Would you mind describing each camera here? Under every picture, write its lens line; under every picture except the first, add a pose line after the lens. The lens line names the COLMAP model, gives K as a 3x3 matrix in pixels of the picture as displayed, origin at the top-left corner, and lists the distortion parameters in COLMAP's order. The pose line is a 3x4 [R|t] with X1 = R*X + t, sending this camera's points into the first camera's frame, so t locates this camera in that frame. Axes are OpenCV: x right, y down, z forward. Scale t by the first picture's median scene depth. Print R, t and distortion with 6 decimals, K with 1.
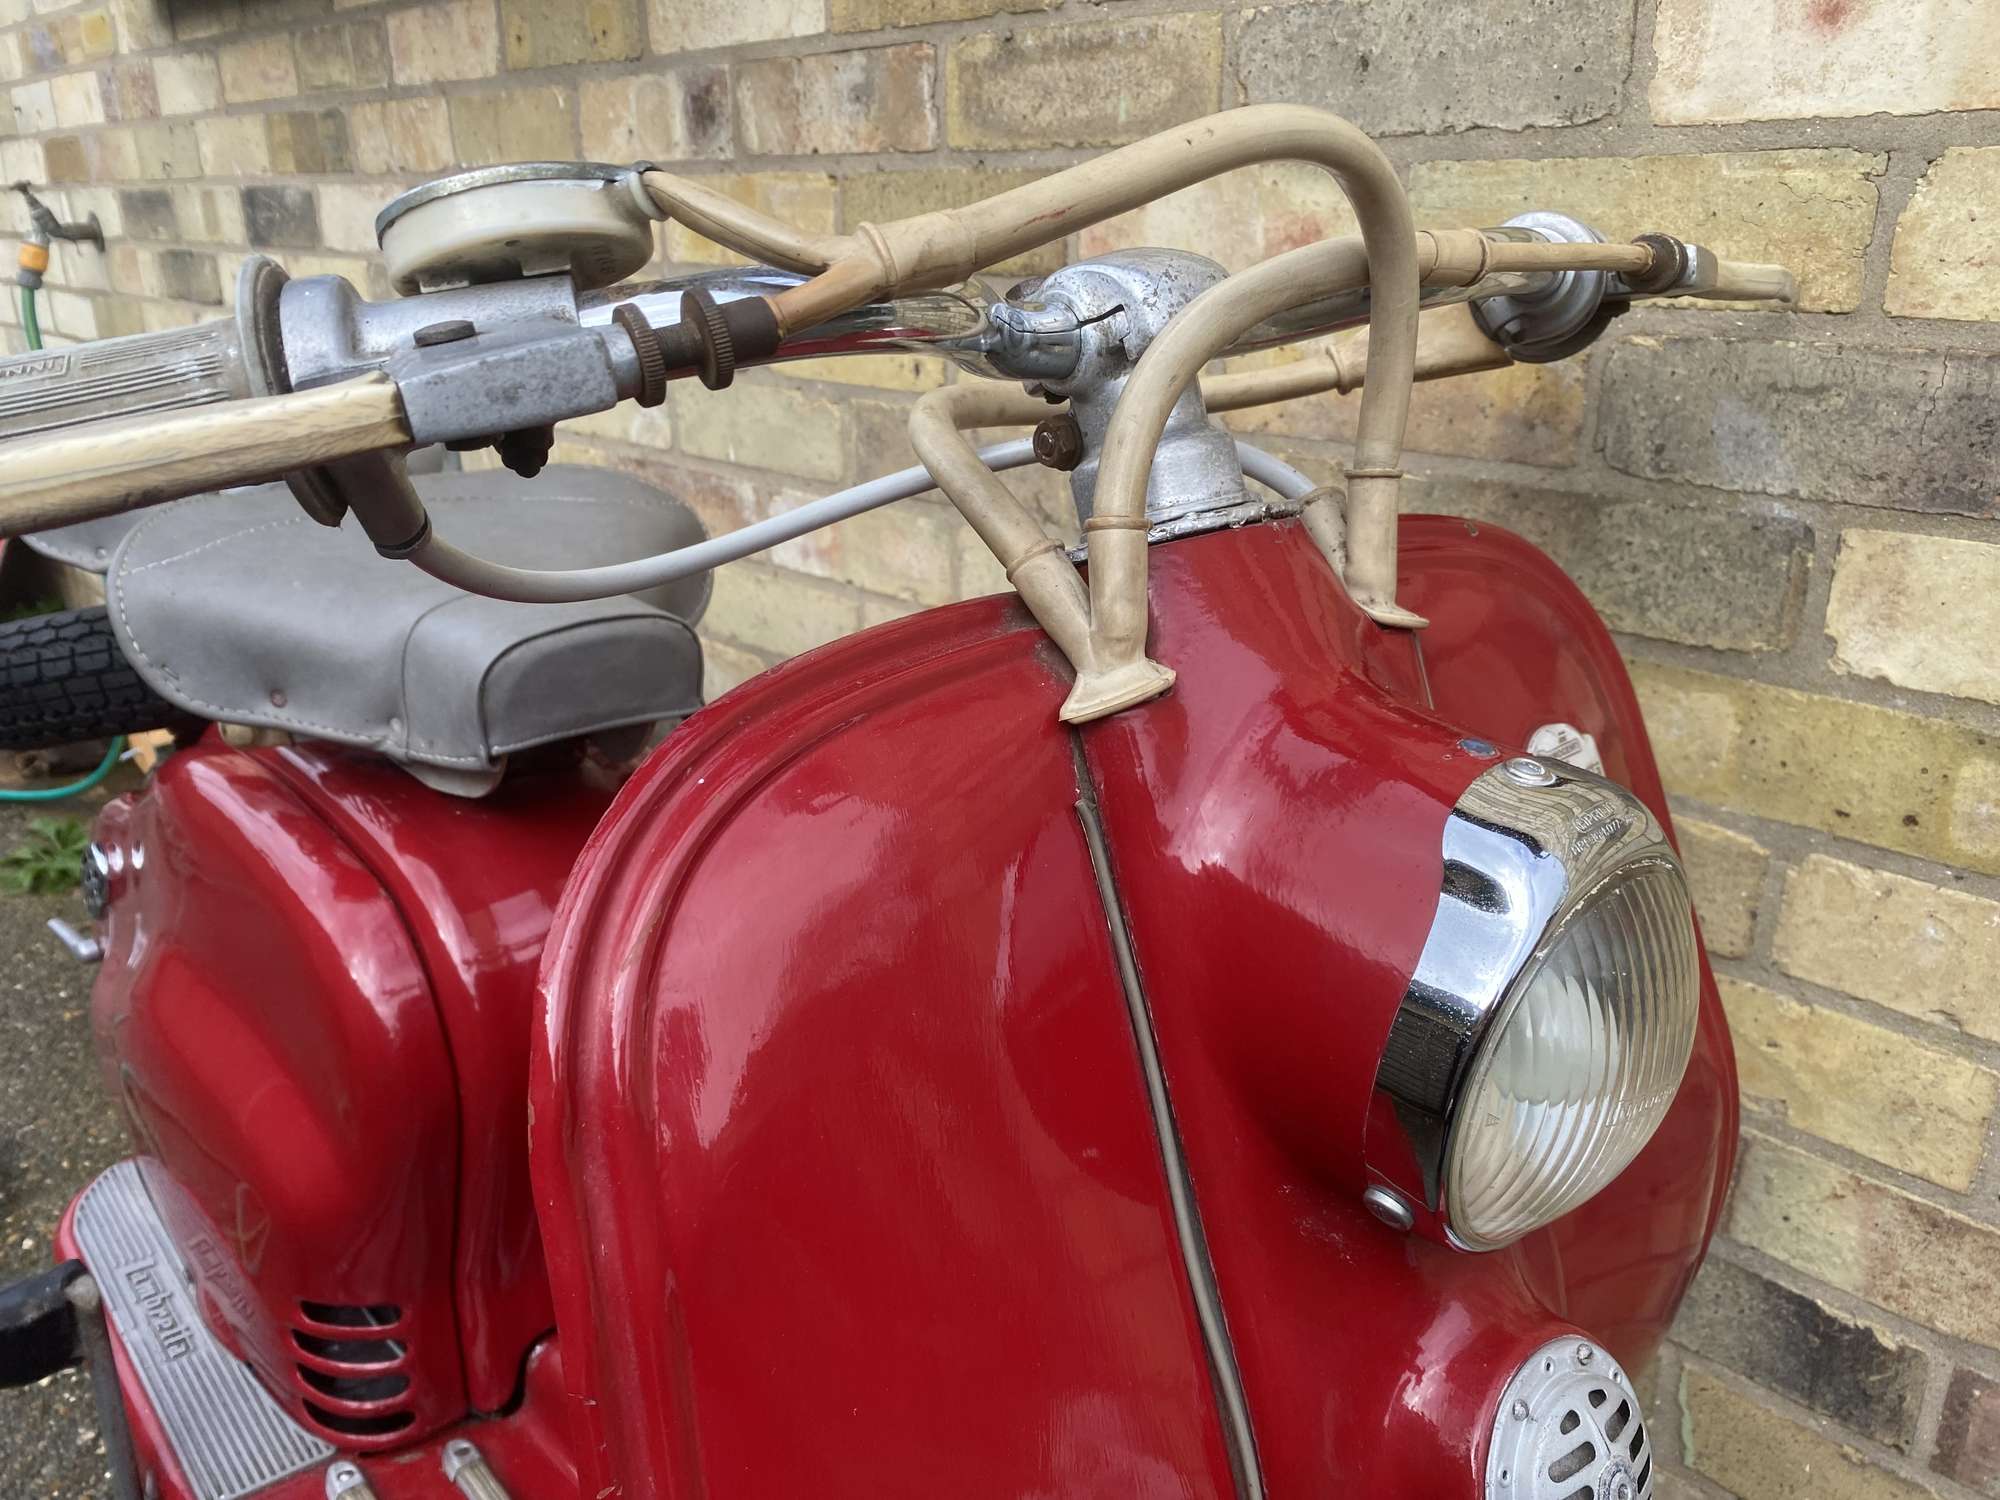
lens RADIAL K [[1574.3, 0, 966.2], [0, 1574.3, 765.0], [0, 0, 1]] dist [-0.011501, 0.014831]
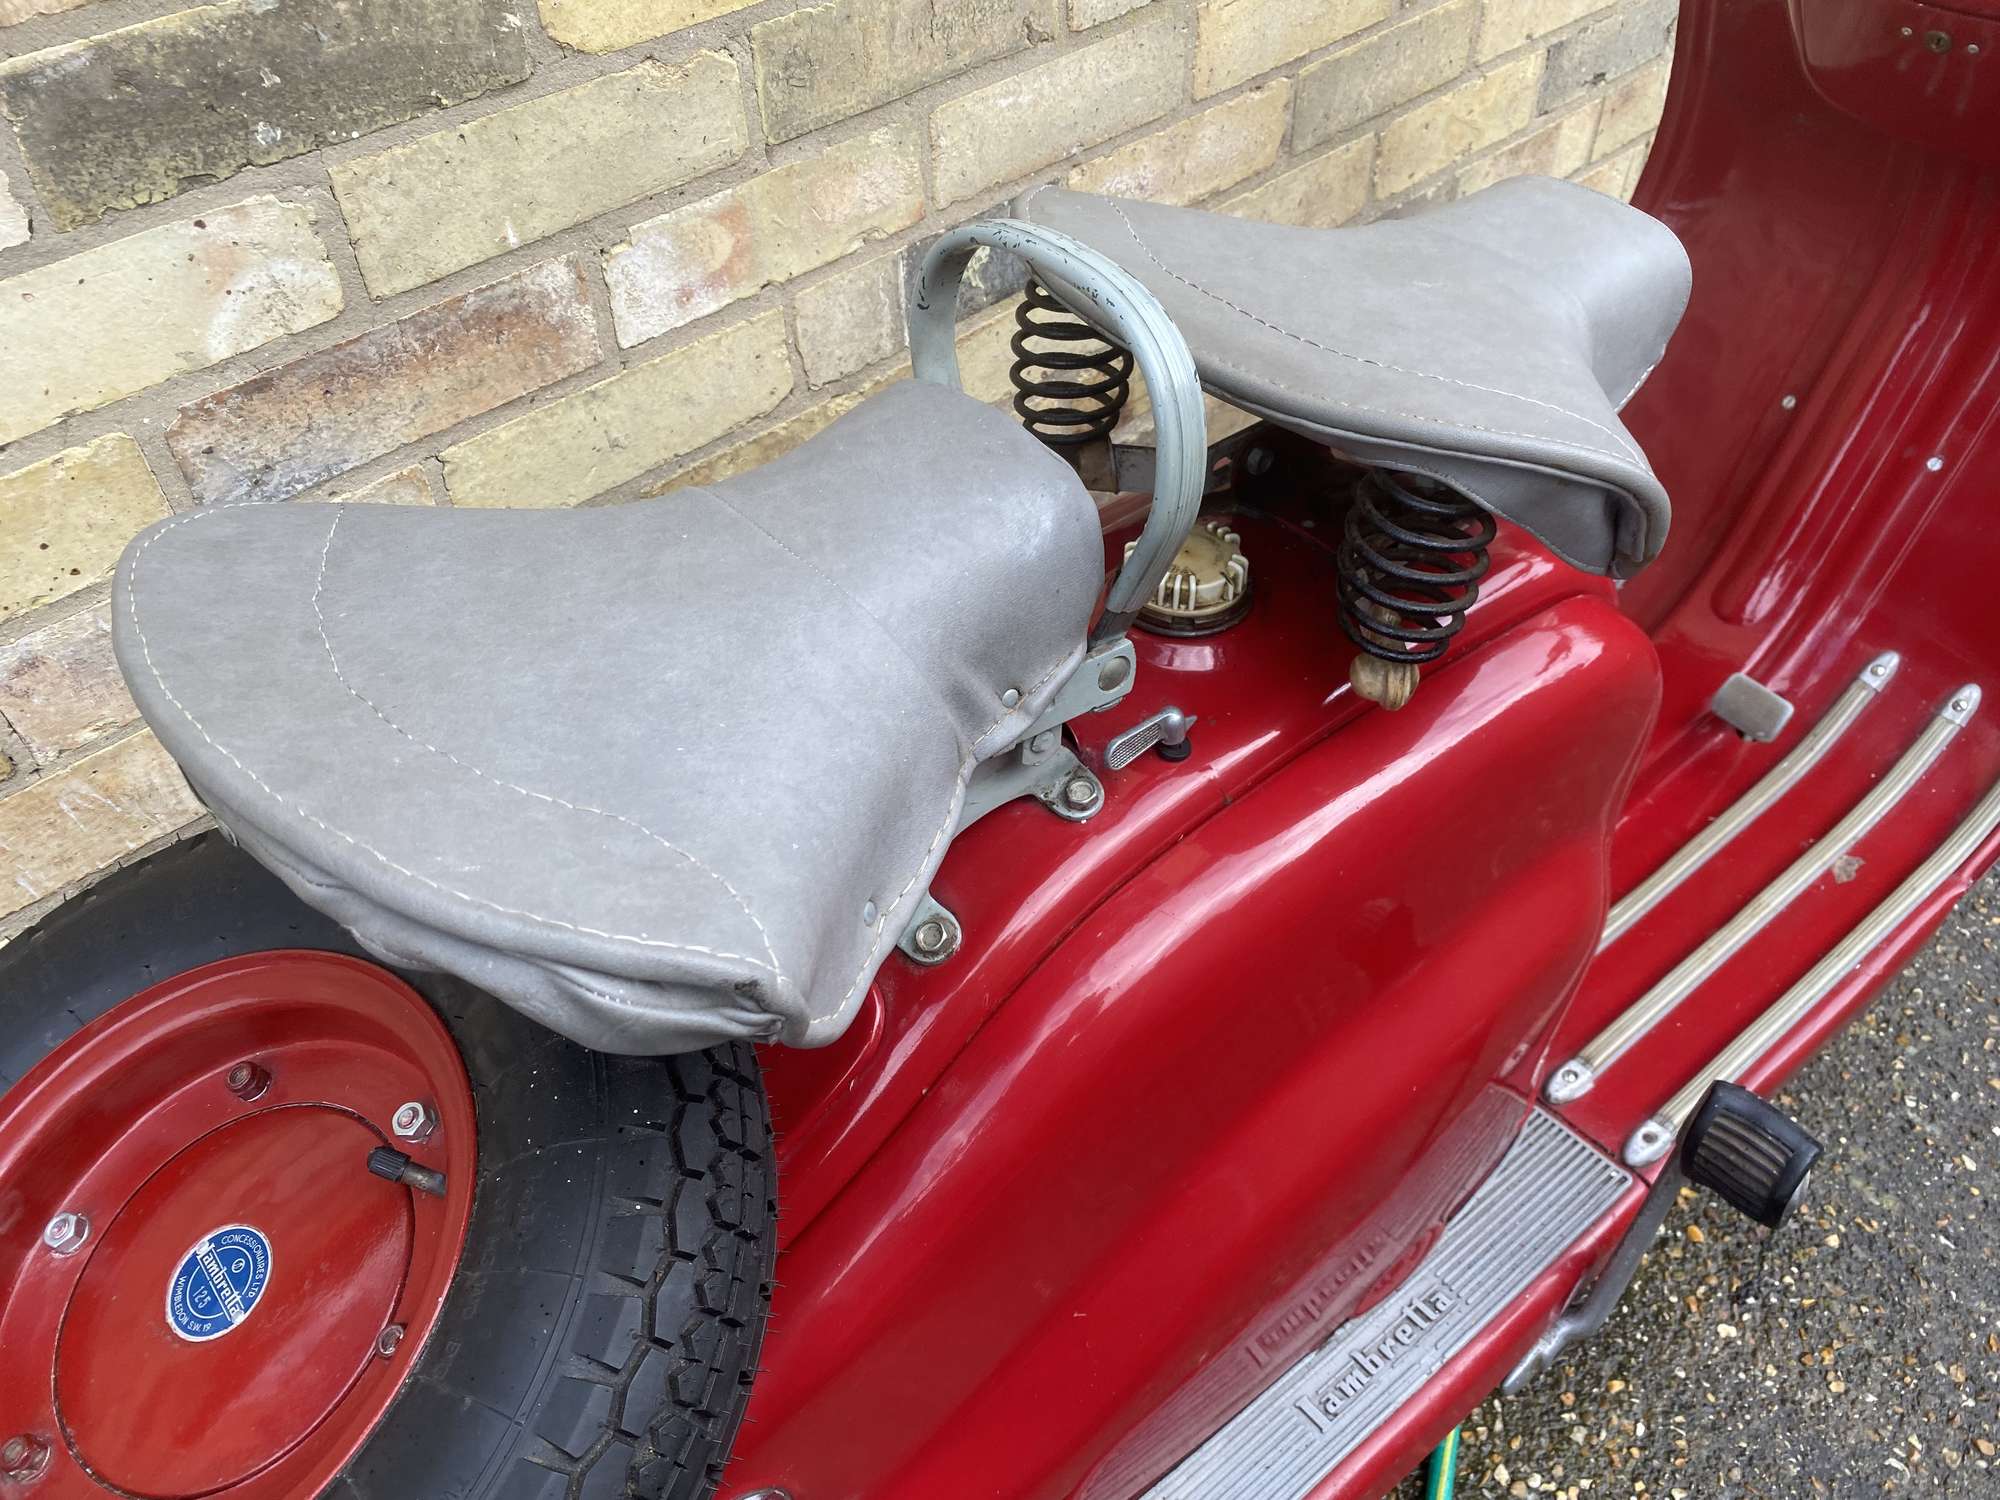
lens RADIAL K [[1574.3, 0, 1015.5], [0, 1574.3, 764.0], [0, 0, 1]] dist [-0.011501, 0.014831]
pose [[0.005322, -0.700178, 0.713948, -1.242219], [0.373364, 0.663718, 0.648134, -0.658217], [-0.927670, 0.263113, 0.264953, 1.225099]]
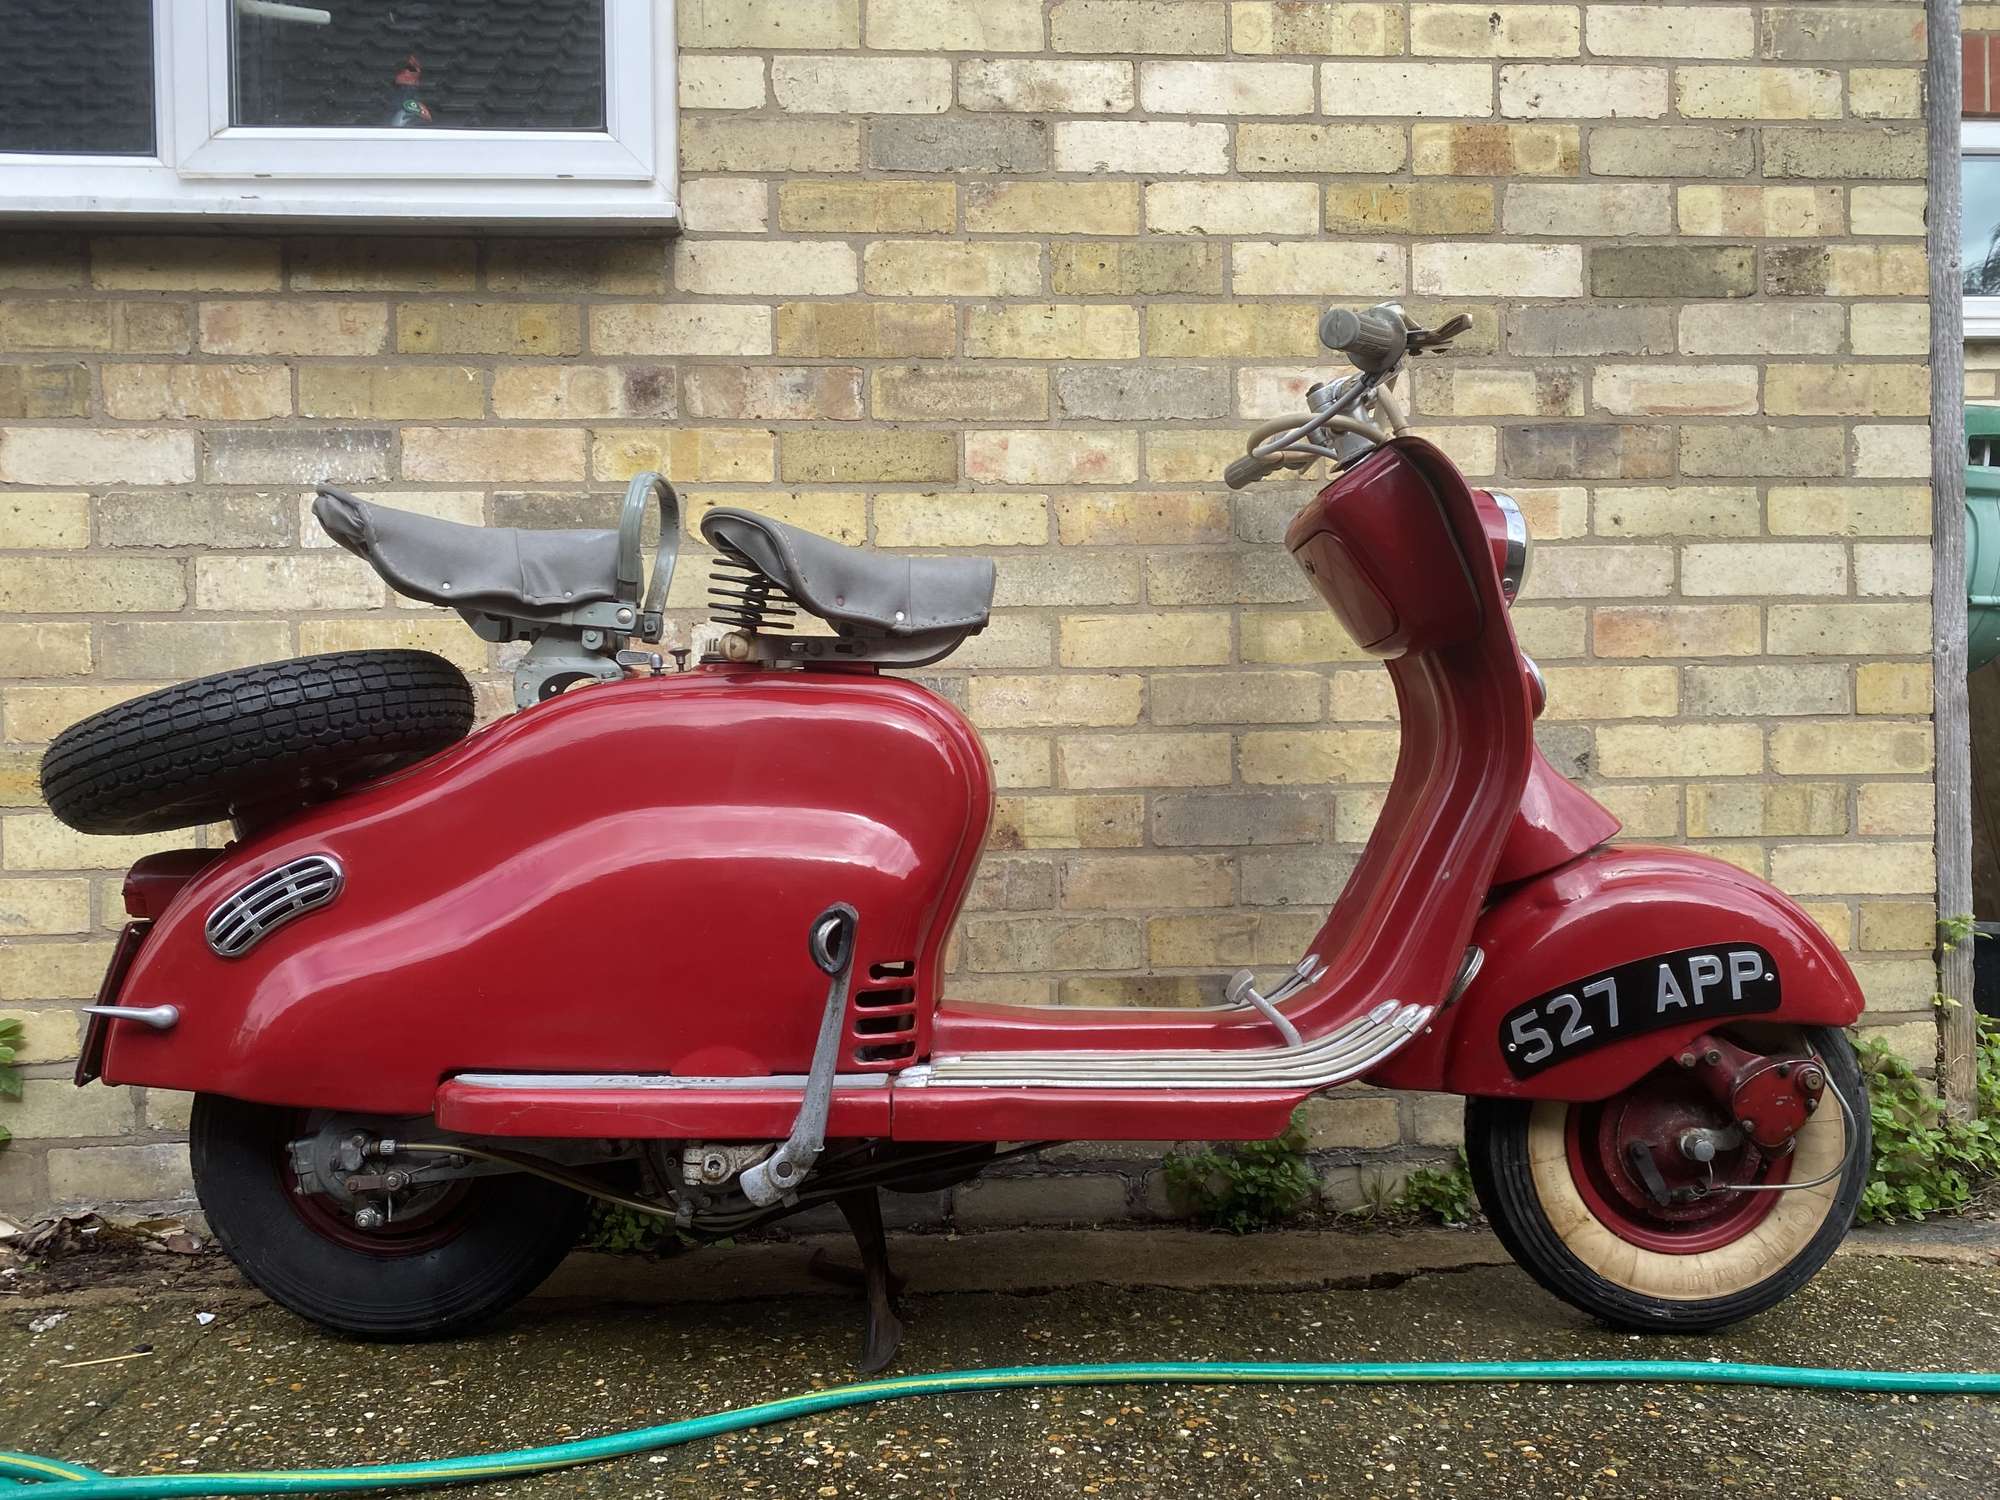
lens RADIAL K [[1678.7, 0, 1024.2], [0, 1678.7, 779.1], [0, 0, 1]] dist [0.045397, -0.082912]
pose [[0.622711, 0.003544, 0.782444, -2.034888], [0.279917, 0.932801, -0.226999, 0.724660], [-0.730669, 0.360374, 0.579874, -0.220993]]
